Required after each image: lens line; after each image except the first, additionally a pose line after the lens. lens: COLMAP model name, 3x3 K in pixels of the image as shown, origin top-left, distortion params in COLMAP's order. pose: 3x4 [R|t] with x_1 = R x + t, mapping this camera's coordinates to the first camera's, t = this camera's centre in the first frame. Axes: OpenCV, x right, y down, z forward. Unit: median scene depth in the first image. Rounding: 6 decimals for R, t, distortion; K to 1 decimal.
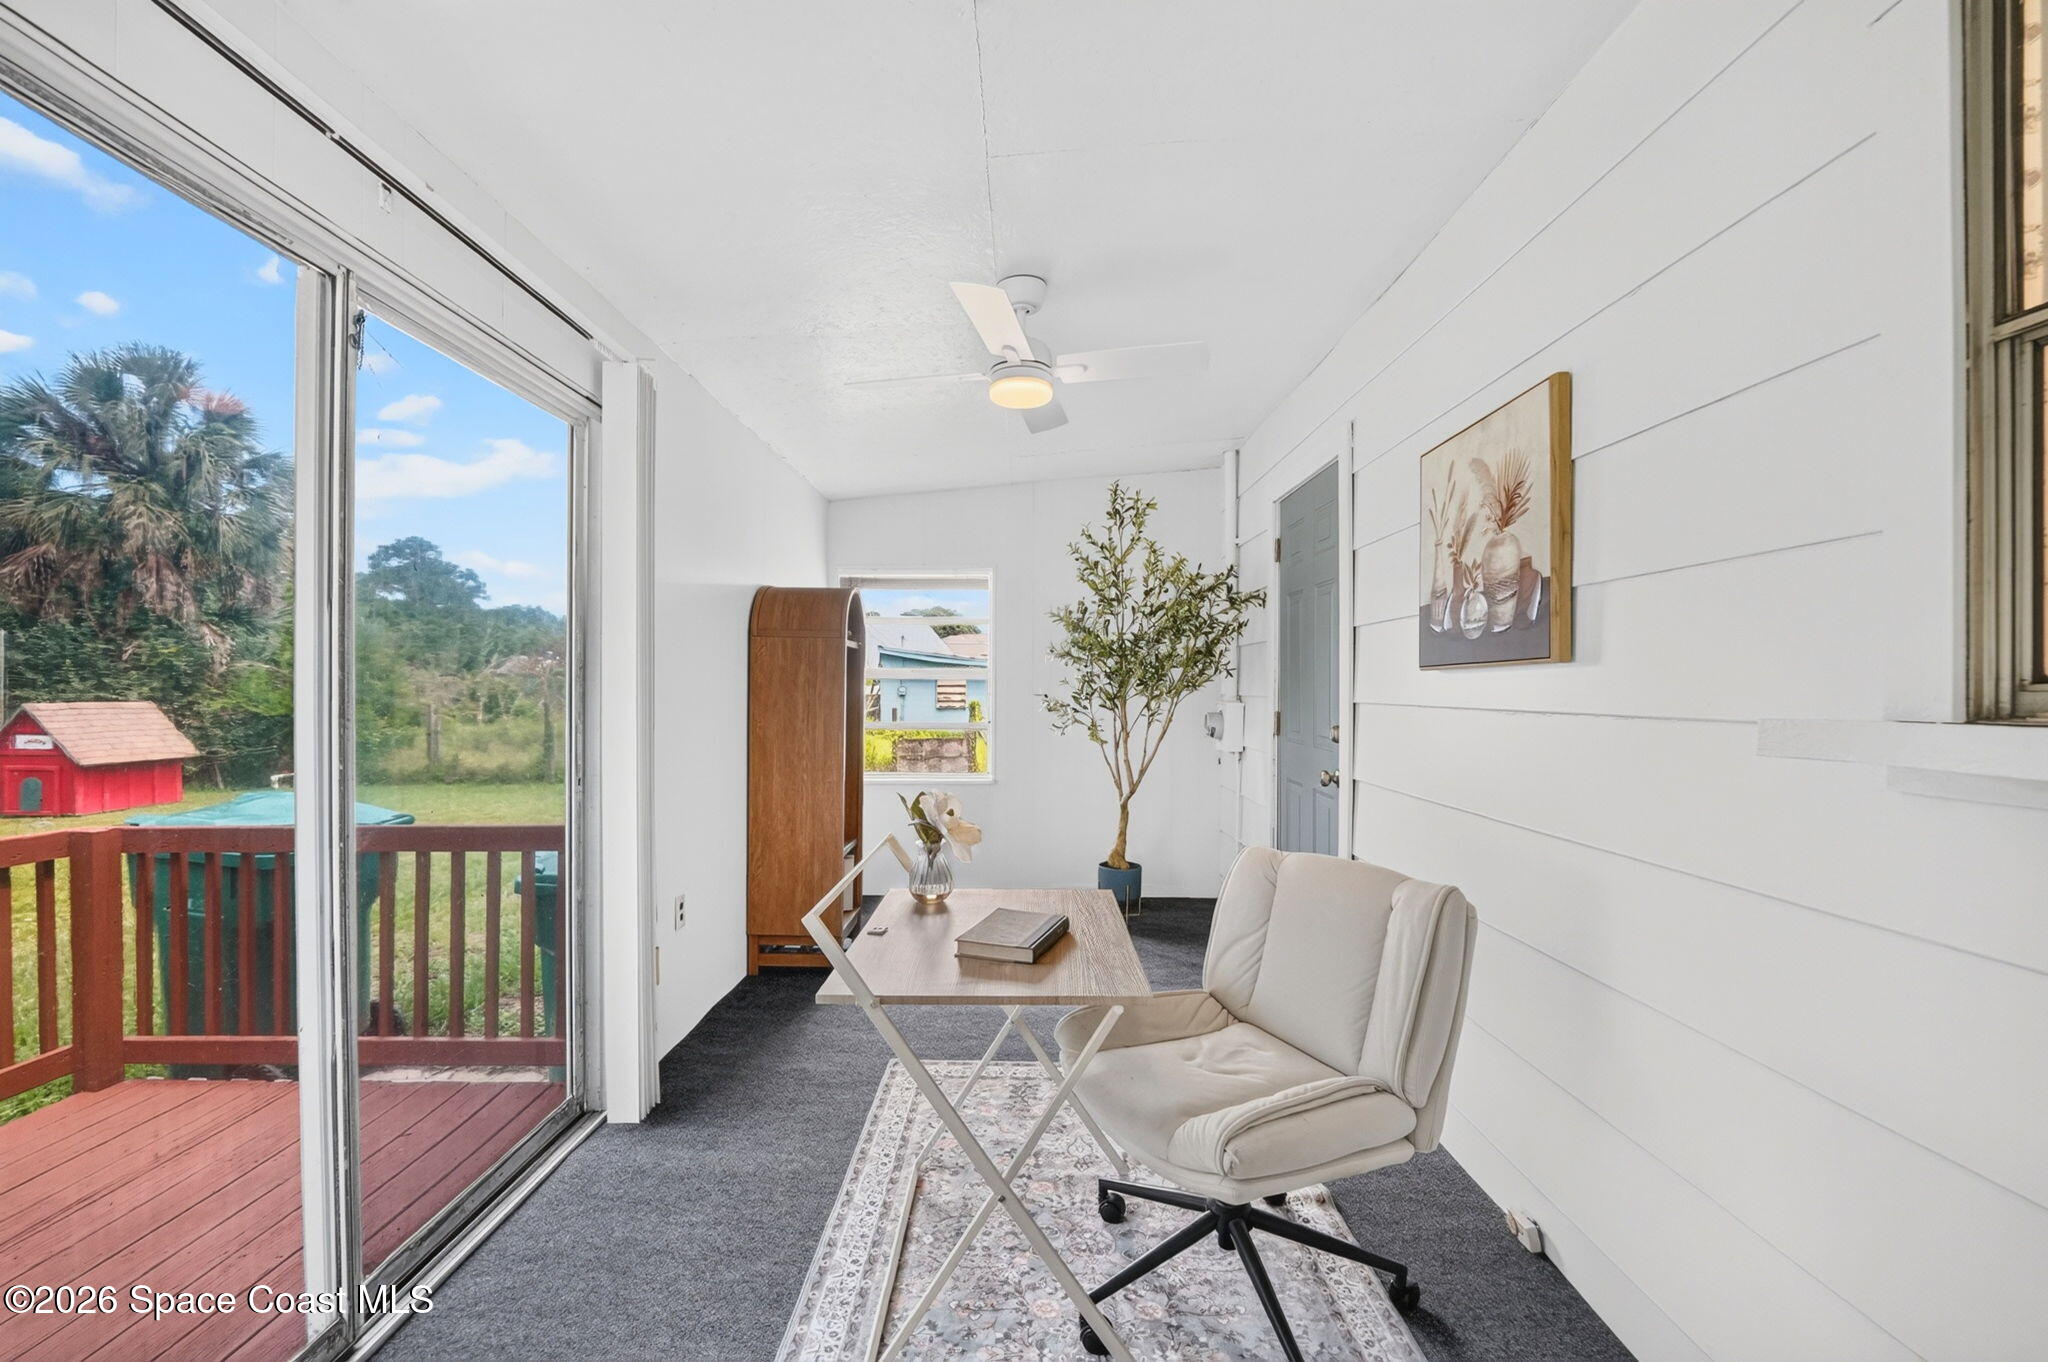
lens RADIAL K [[861.8, 0, 1024.0], [0, 861.8, 681.0], [0, 0, 1]] dist [-0.009279, 0.000094]
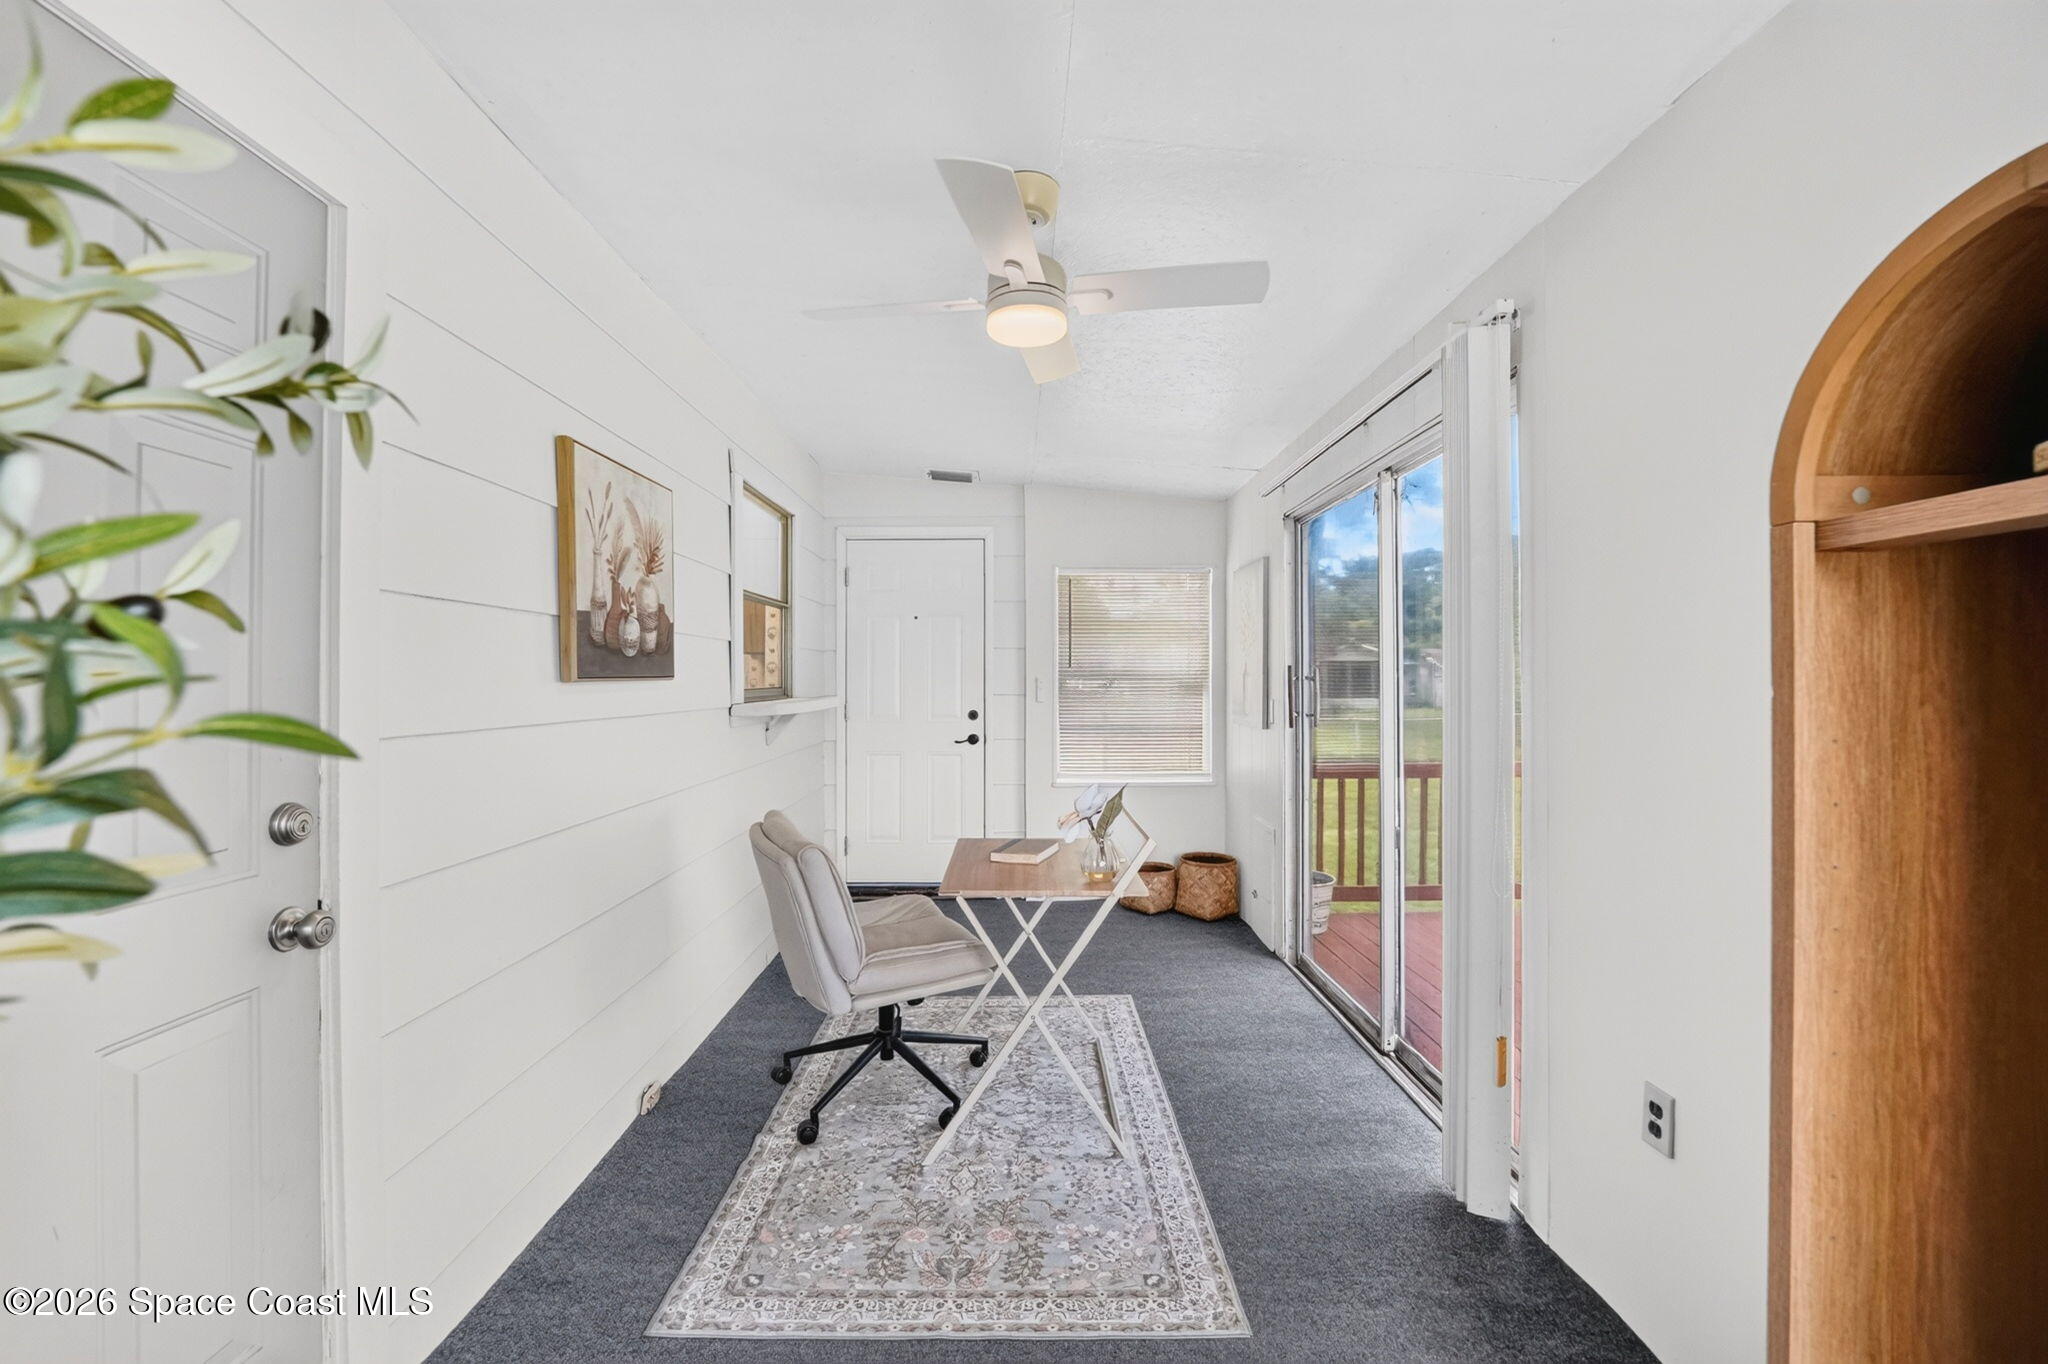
lens RADIAL K [[861.8, 0, 1024.0], [0, 861.8, 682.0], [0, 0, 1]] dist [-0.009279, 0.000094]
pose [[-0.999828, 0.000756, -0.018520, 0.015442], [0.000845, 0.999988, -0.004796, -0.007403], [0.018516, -0.004811, -0.999817, 1.994090]]
